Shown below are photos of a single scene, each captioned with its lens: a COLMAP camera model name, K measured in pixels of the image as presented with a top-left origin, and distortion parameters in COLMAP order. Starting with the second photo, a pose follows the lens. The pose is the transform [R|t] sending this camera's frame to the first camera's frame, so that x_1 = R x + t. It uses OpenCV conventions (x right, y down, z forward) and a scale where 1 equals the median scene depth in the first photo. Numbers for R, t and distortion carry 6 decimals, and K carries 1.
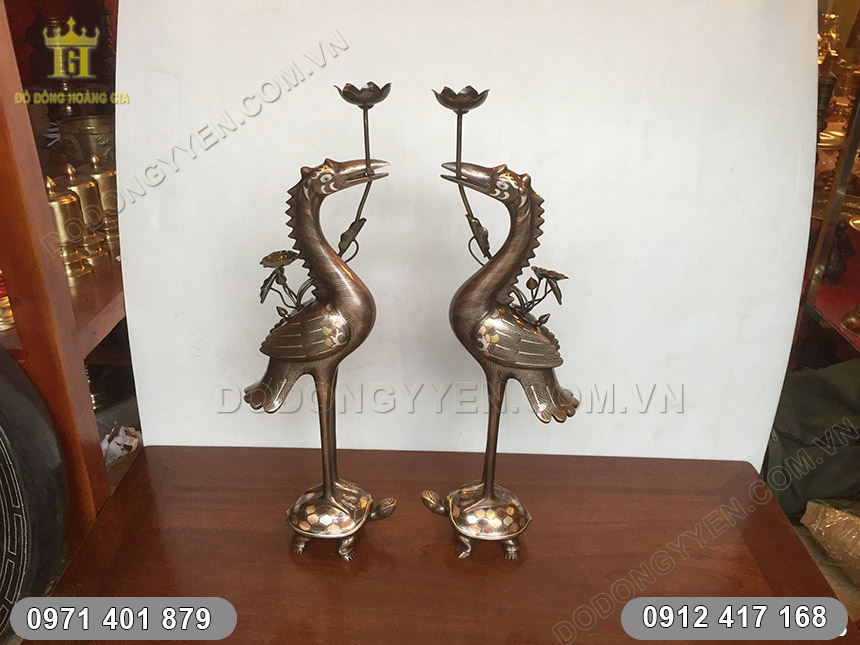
lens RADIAL K [[753.7, 0, 430.0], [0, 753.7, 322.5], [0, 0, 1]] dist [0.051327, -0.011198]
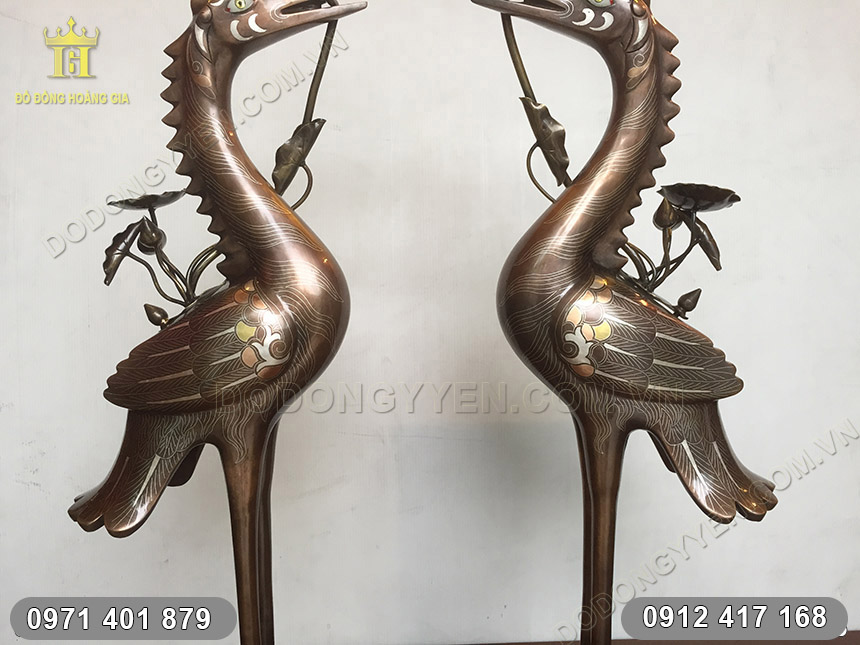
lens RADIAL K [[753.7, 0, 430.0], [0, 753.7, 322.5], [0, 0, 1]] dist [0.051327, -0.011198]
pose [[0.997758, -0.046502, 0.048124, -0.048027], [0.058784, 0.952701, -0.298170, 0.162144], [-0.031982, 0.300330, 0.953299, 0.585932]]
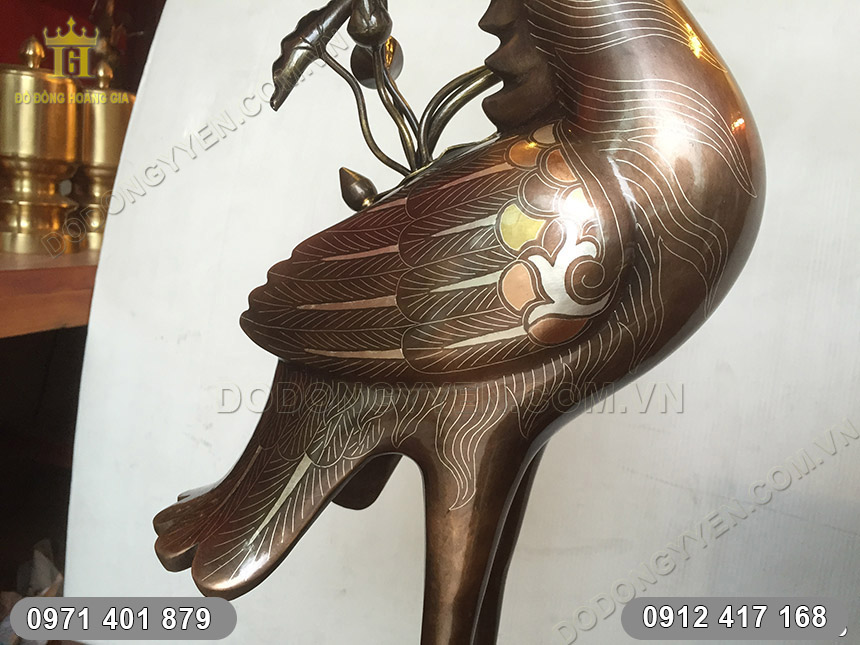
lens RADIAL K [[753.7, 0, 430.0], [0, 753.7, 322.5], [0, 0, 1]] dist [0.051327, -0.011198]
pose [[0.953855, 0.123817, -0.273550, -0.107477], [-0.202891, 0.937356, -0.283196, 0.104578], [0.221349, 0.325628, 0.919223, 0.870152]]
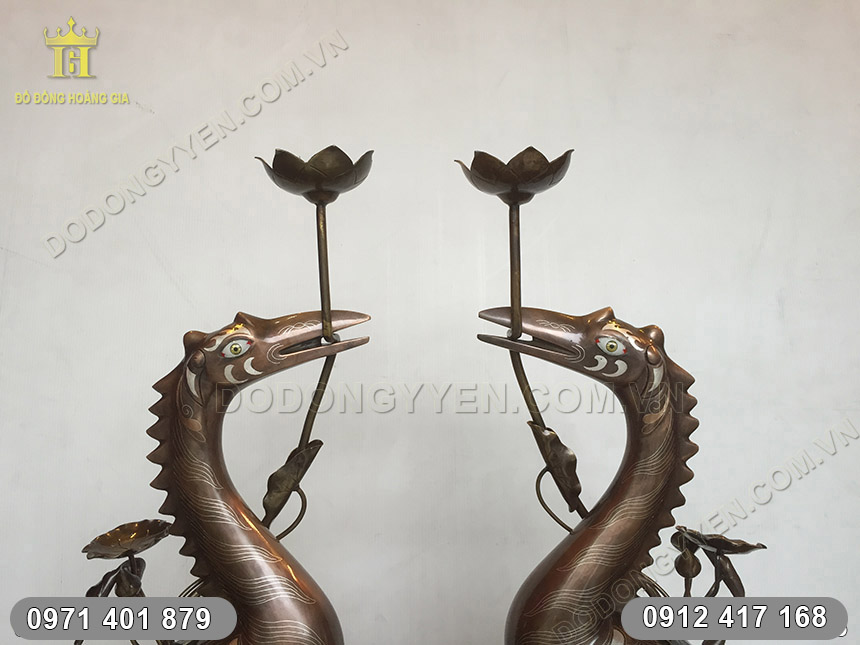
lens RADIAL K [[753.7, 0, 430.0], [0, 753.7, 322.5], [0, 0, 1]] dist [0.051327, -0.011198]
pose [[0.997435, -0.034614, 0.062659, -0.046452], [0.056113, 0.921565, -0.384148, -0.019154], [-0.044448, 0.386678, 0.921143, 0.557457]]
